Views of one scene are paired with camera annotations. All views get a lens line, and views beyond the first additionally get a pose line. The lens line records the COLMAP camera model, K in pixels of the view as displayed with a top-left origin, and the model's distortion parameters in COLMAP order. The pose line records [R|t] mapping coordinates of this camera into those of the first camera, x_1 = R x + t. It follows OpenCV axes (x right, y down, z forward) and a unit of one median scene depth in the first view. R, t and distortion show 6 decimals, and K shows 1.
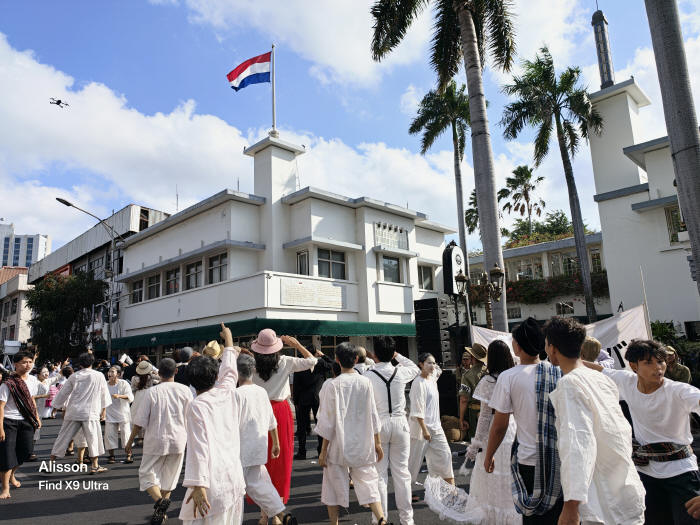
lens RADIAL K [[485.1, 0, 346.5], [0, 485.1, 261.3], [0, 0, 1]] dist [0.058362, -0.089088]
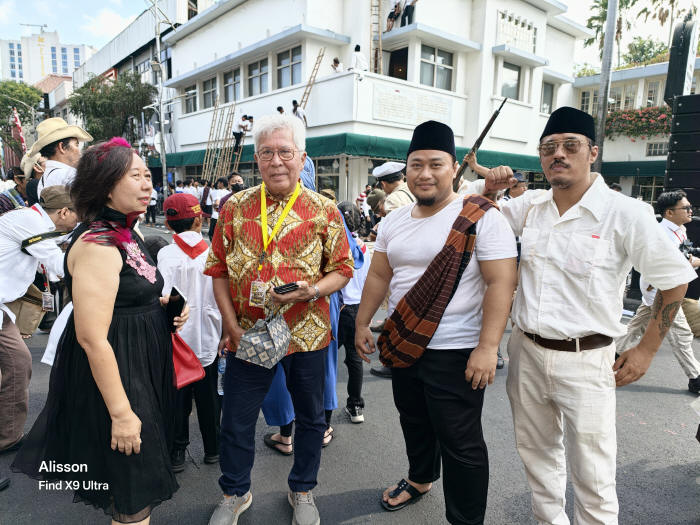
lens RADIAL K [[487.7, 0, 351.4], [0, 487.7, 260.0], [0, 0, 1]] dist [0.021767, -0.029067]
pose [[0.994314, 0.073493, -0.077066, -0.080224], [-0.044389, 0.943850, 0.327380, 0.043433], [0.096799, -0.322097, 0.941745, 0.171614]]
